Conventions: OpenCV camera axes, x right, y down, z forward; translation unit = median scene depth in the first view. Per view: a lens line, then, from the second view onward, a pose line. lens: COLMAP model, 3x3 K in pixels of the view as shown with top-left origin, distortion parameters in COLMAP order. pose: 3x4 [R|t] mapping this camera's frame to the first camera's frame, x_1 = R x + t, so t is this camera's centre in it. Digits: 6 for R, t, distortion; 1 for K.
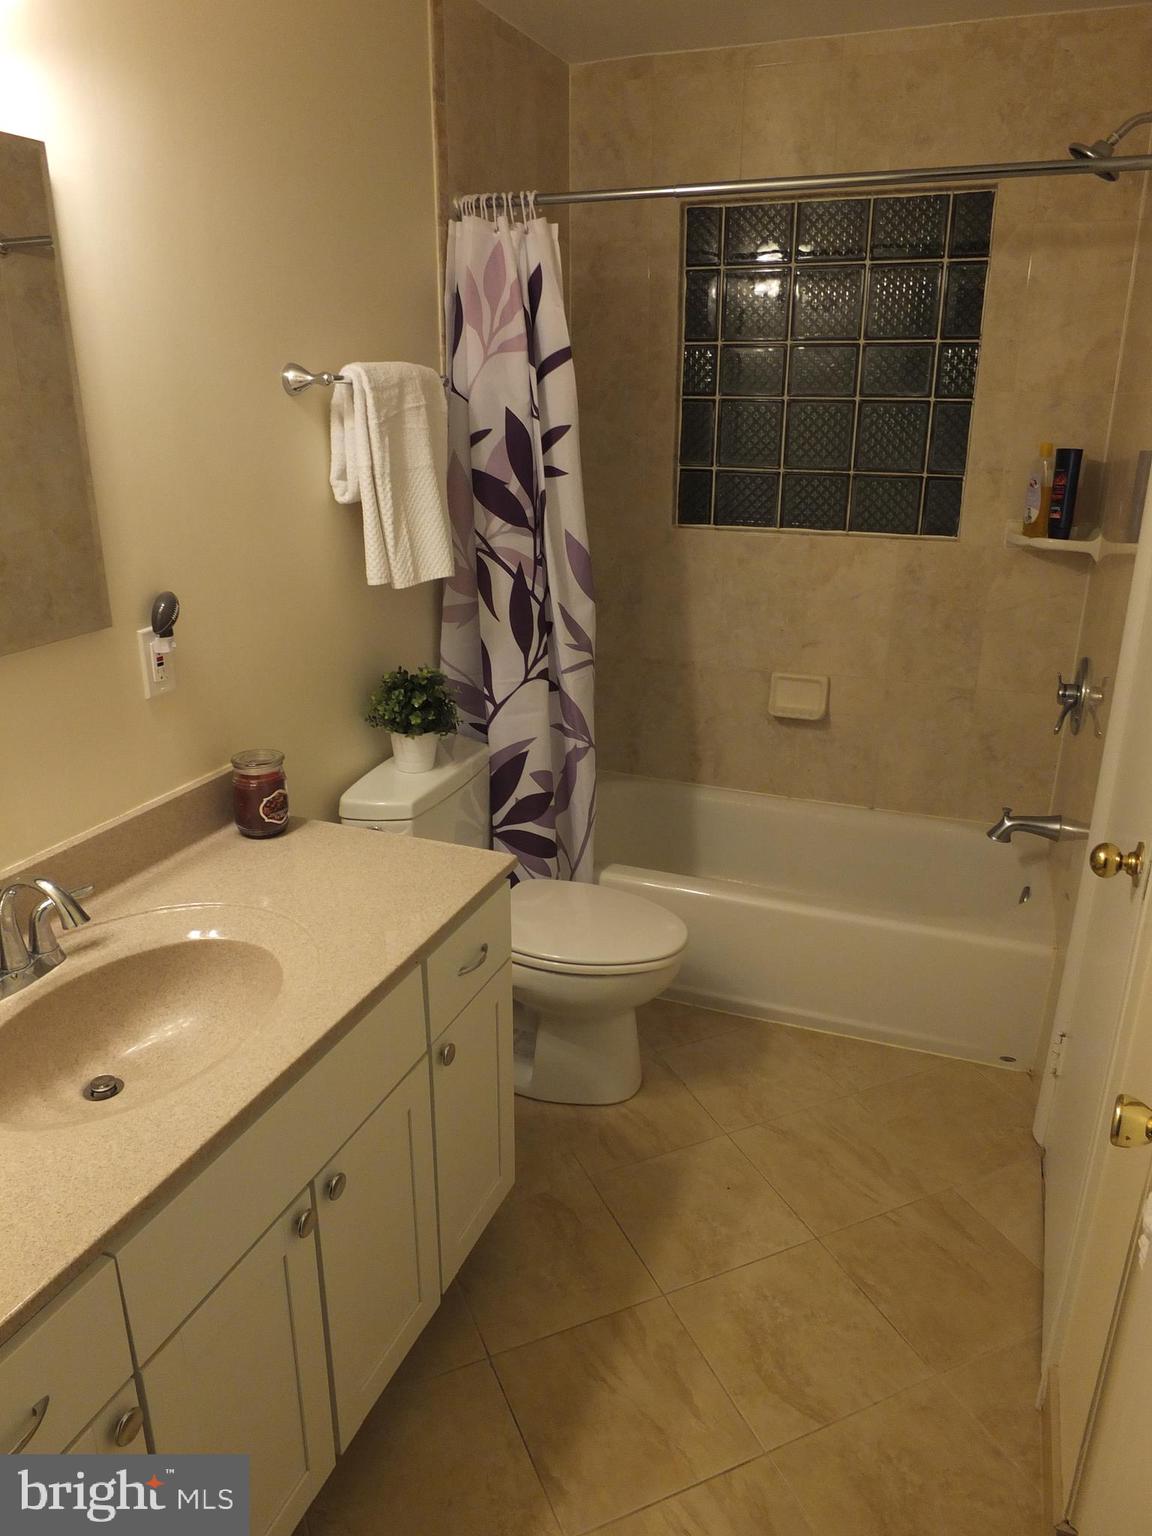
lens RADIAL K [[1079.3, 0, 576.6], [0, 1079.3, 769.5], [0, 0, 1]] dist [-0.015941, -0.004870]
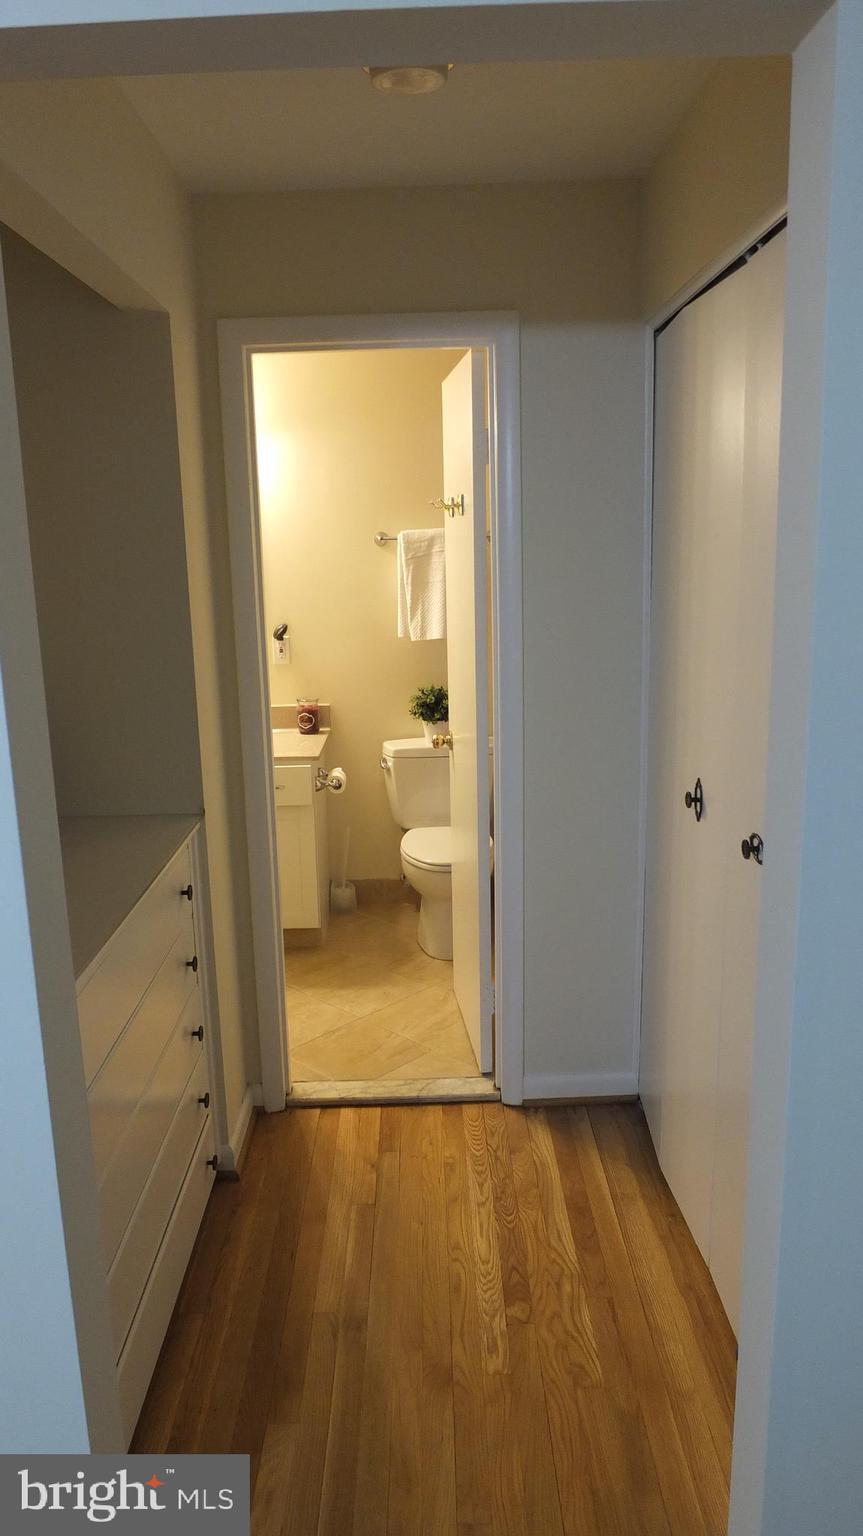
lens RADIAL K [[1047.8, 0, 430.6], [0, 1047.8, 767.2], [0, 0, 1]] dist [-0.027784, -0.008712]
pose [[0.374428, 0.188463, -0.907902, 1.654074], [-0.282694, 0.955716, 0.081802, -0.116017], [0.883113, 0.226029, 0.411124, 0.304570]]
